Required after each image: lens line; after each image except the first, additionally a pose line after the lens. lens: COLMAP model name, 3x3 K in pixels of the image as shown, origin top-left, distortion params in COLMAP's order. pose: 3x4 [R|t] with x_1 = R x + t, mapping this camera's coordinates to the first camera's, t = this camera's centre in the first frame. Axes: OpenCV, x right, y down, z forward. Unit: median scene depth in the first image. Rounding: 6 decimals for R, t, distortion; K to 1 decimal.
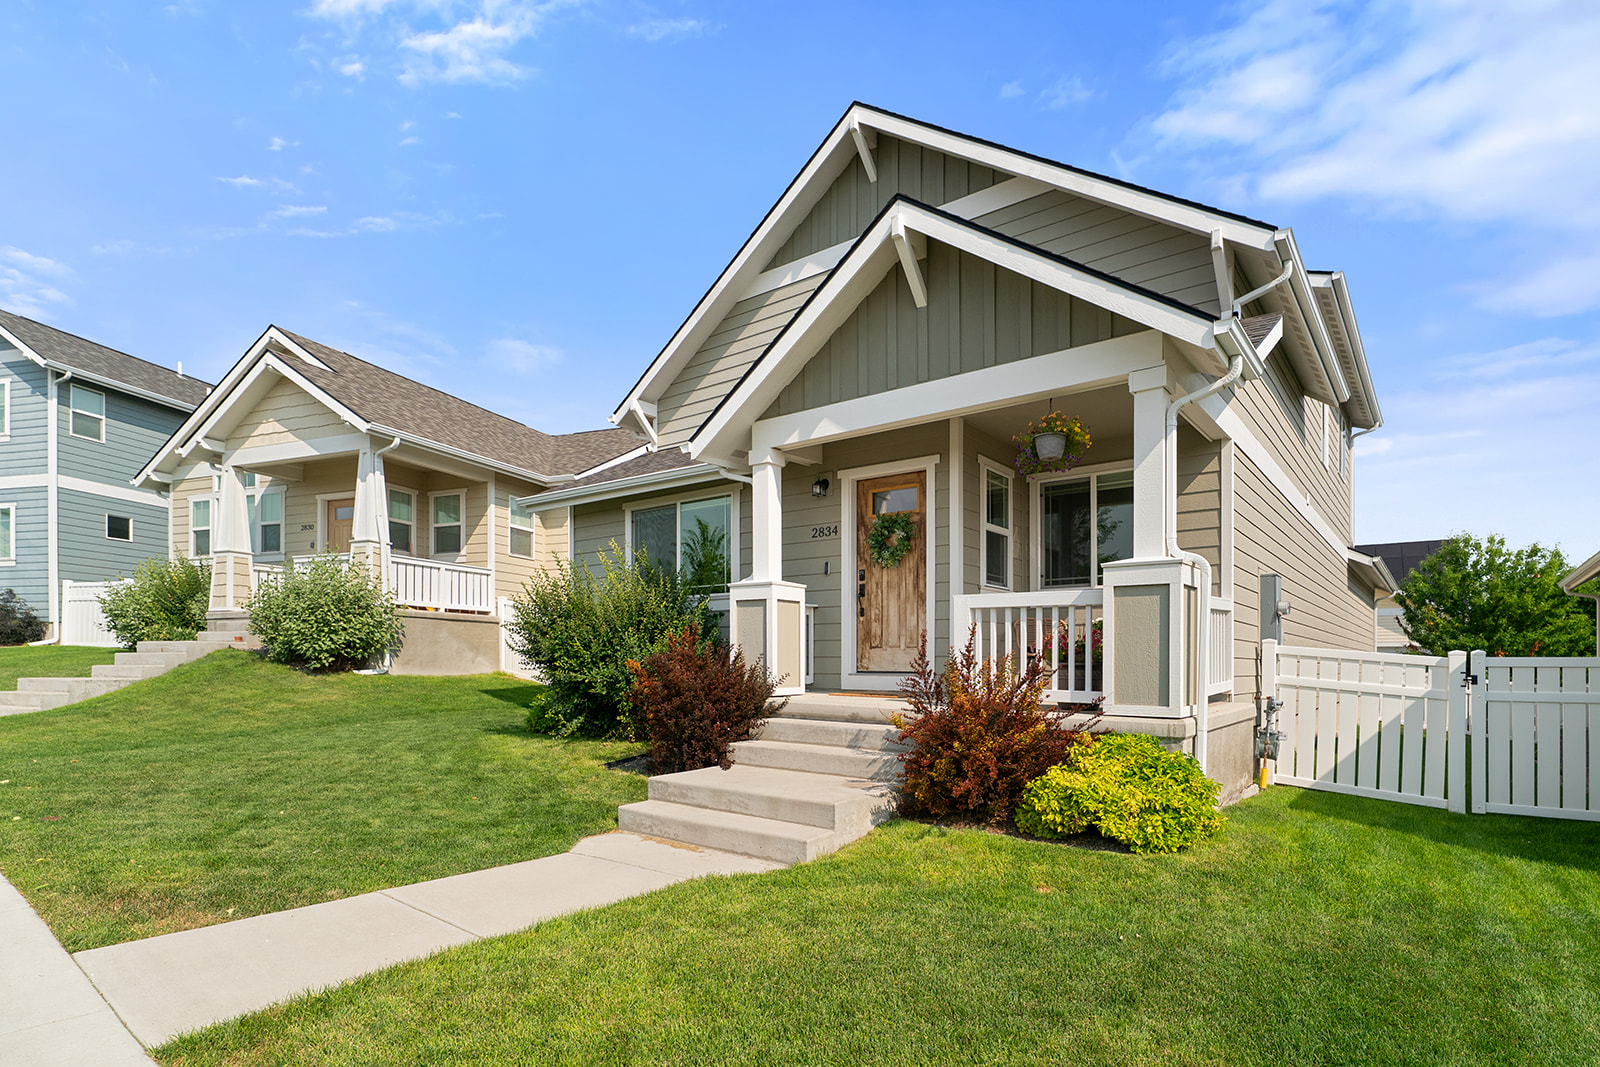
lens RADIAL K [[825.8, 0, 802.5], [0, 825.8, 676.4], [0, 0, 1]] dist [-0.013125, -0.000127]
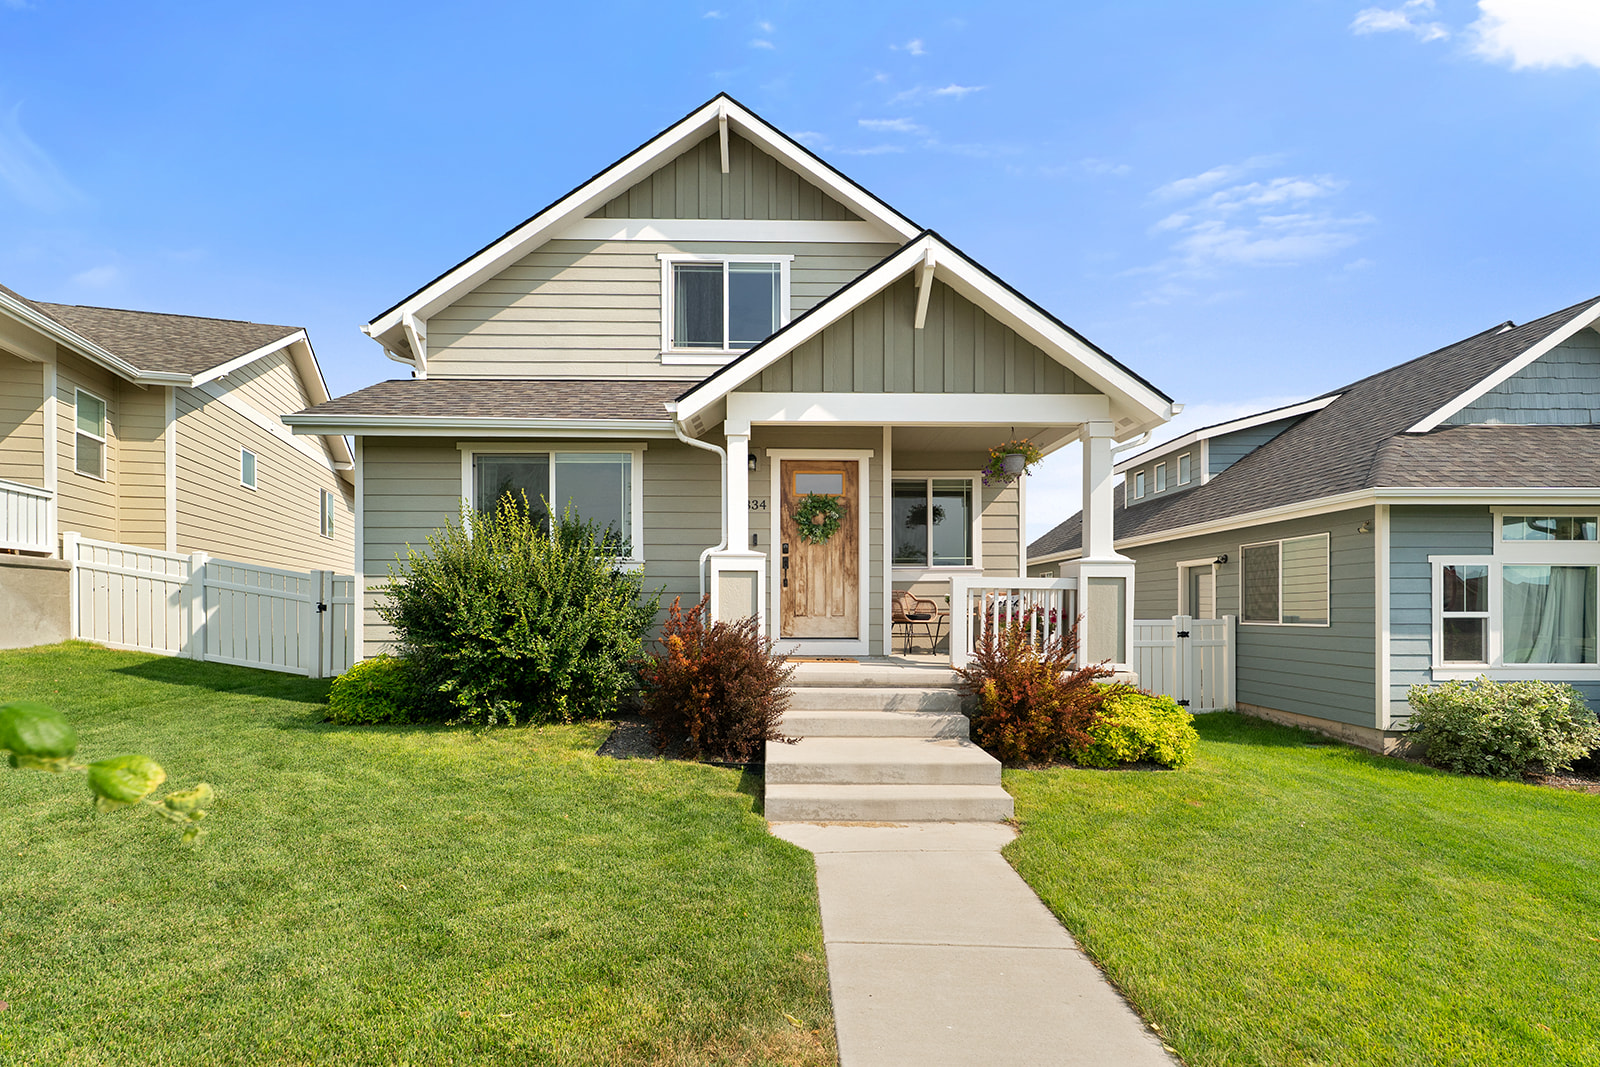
lens RADIAL K [[751.2, 0, 796.5], [0, 751.2, 613.0], [0, 0, 1]] dist [-0.000169, 0.000354]
pose [[0.776137, -0.006462, 0.630532, -0.540431], [0.012035, 0.999917, -0.004568, -0.034087], [-0.630450, 0.011134, 0.776150, 0.233029]]
